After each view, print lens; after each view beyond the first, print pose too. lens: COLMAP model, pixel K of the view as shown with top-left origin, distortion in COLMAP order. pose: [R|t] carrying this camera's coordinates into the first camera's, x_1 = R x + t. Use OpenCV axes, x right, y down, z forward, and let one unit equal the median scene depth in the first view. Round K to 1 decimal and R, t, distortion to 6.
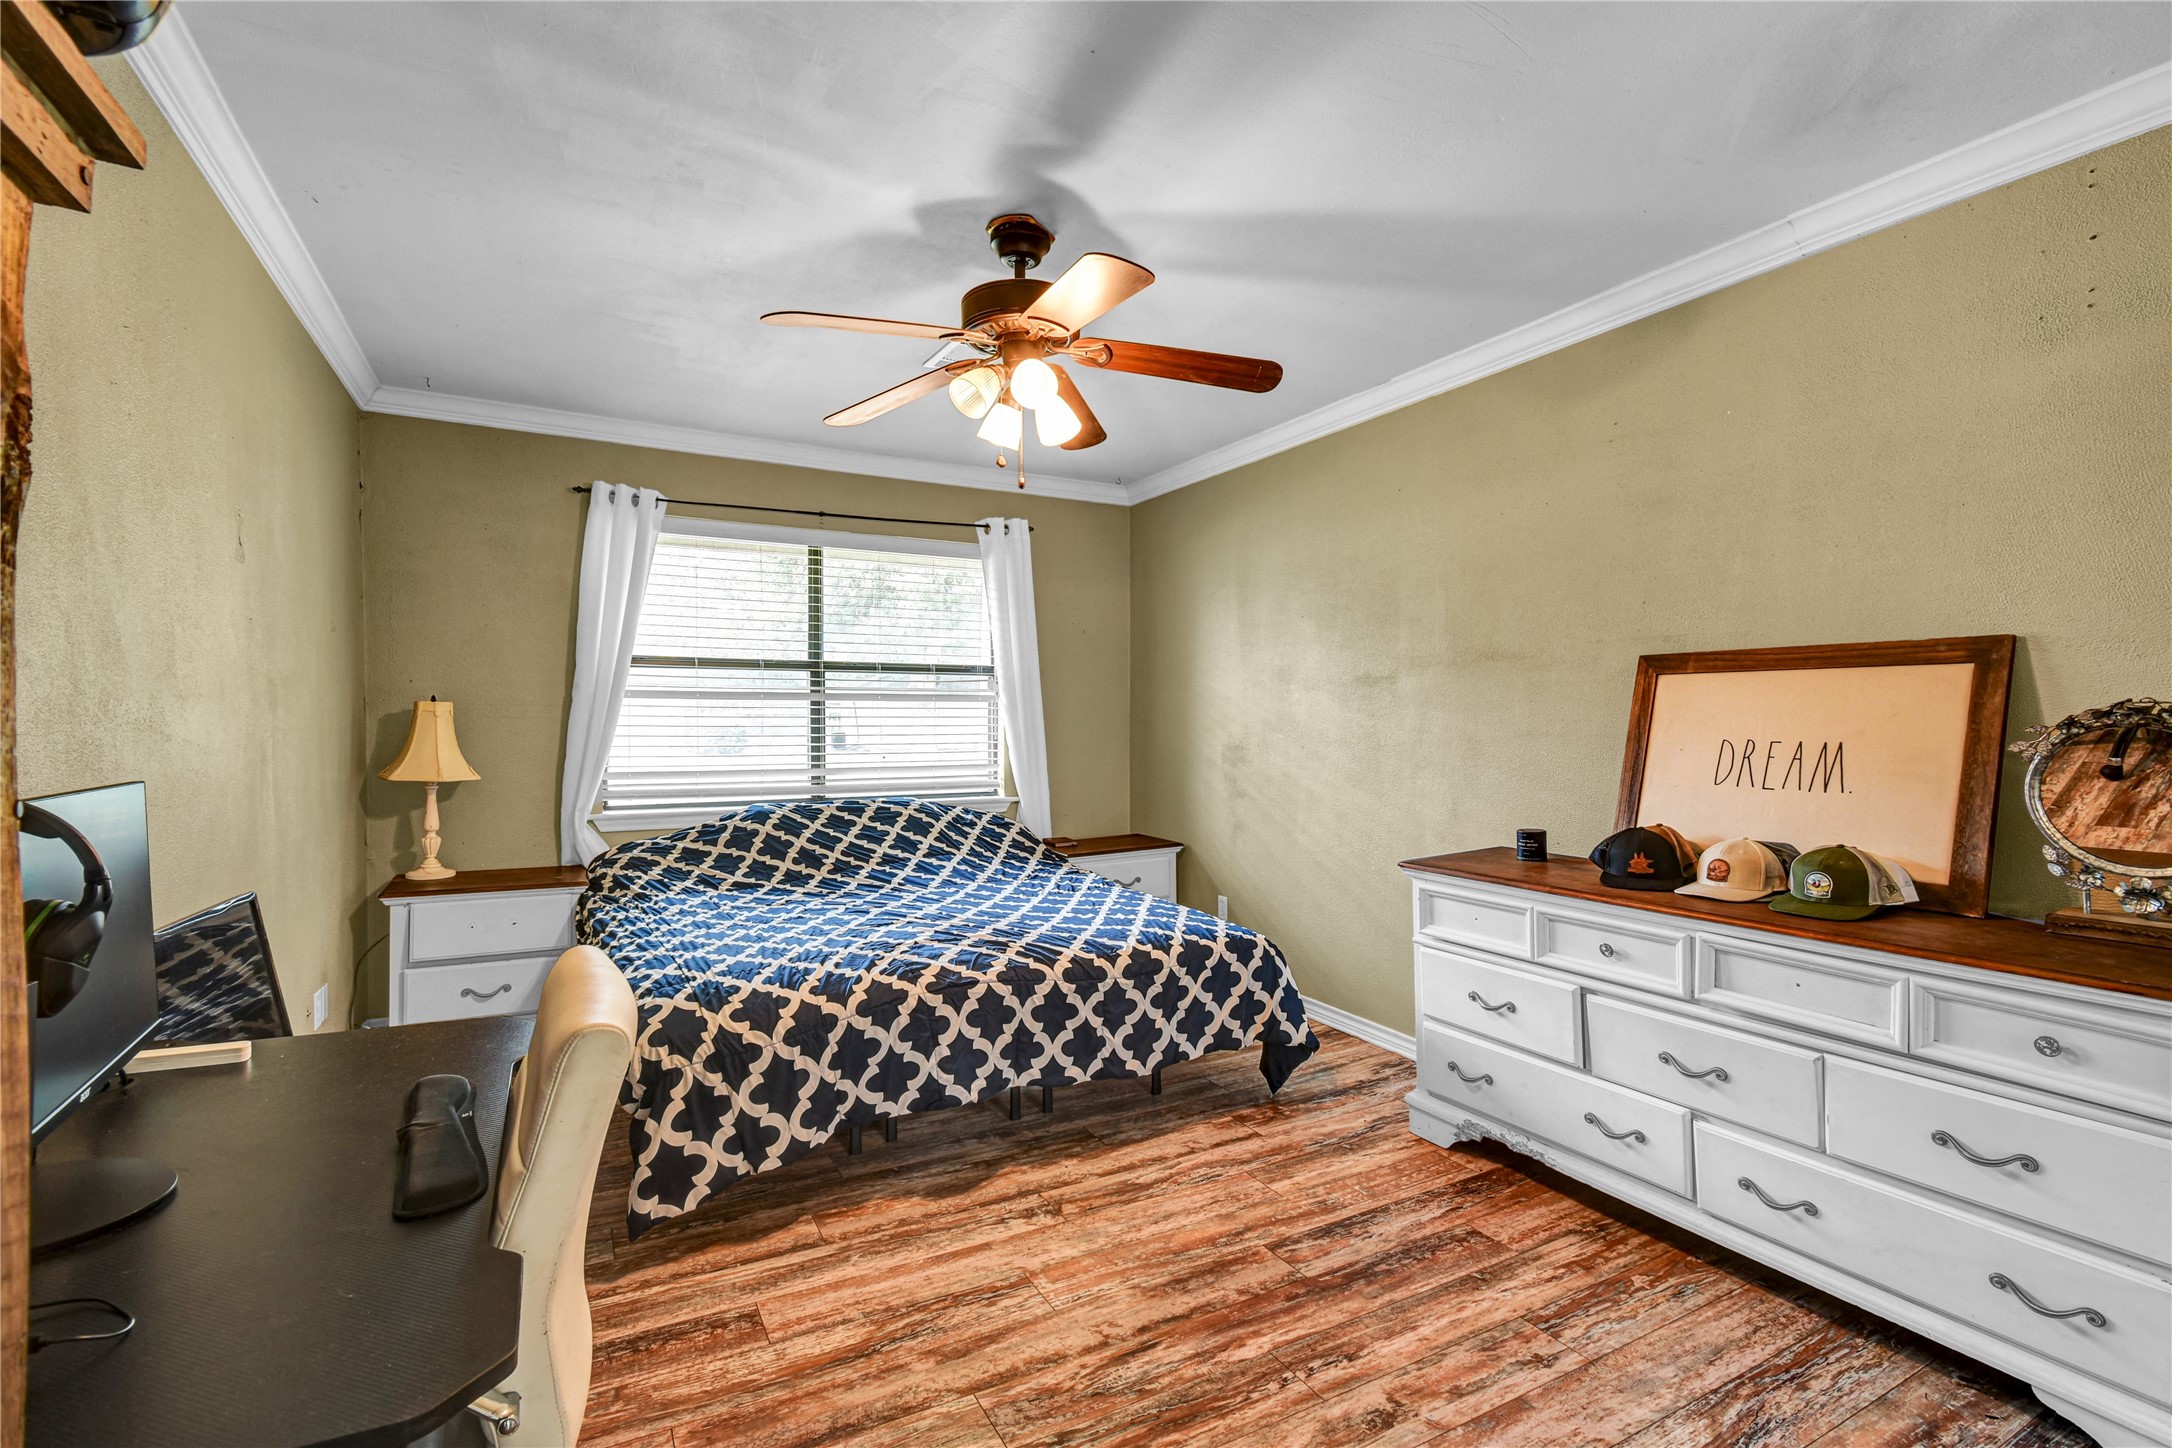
lens RADIAL K [[960.6, 0, 1076.3], [0, 960.6, 713.8], [0, 0, 1]] dist [0.007291, -0.004005]
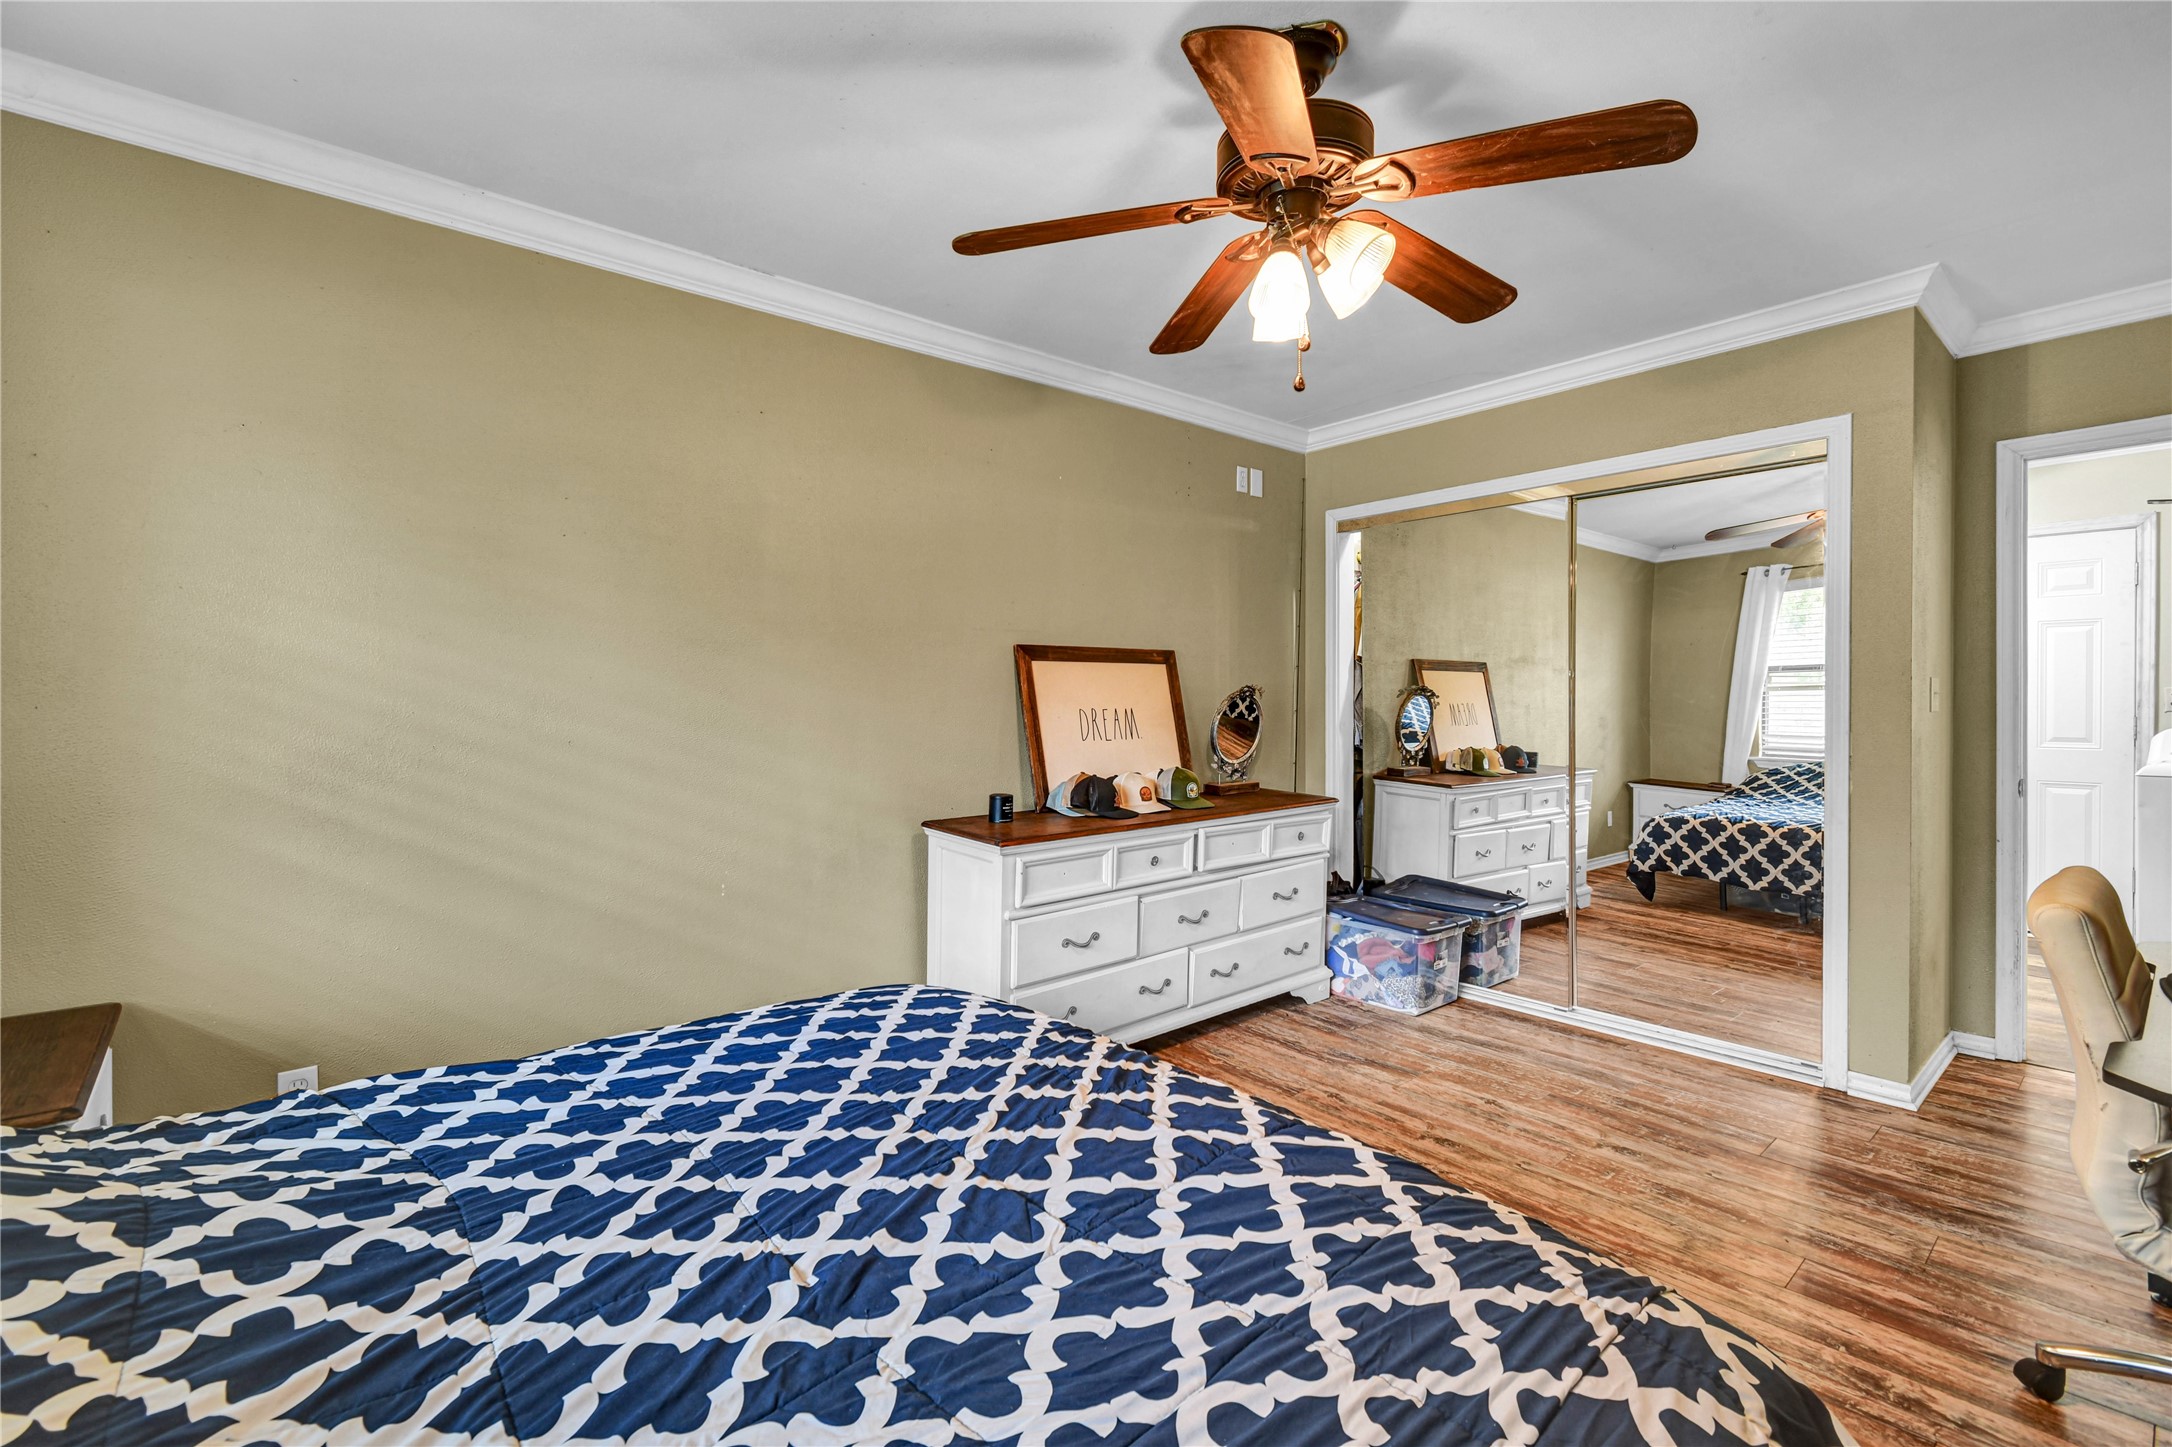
lens RADIAL K [[960.6, 0, 1071.3], [0, 960.6, 706.8], [0, 0, 1]] dist [0.007291, -0.004005]
pose [[-0.187406, -0.017148, 0.982133, -0.785387], [0.002789, 0.999834, 0.017989, -0.002327], [-0.982279, 0.006110, -0.187327, 1.377671]]
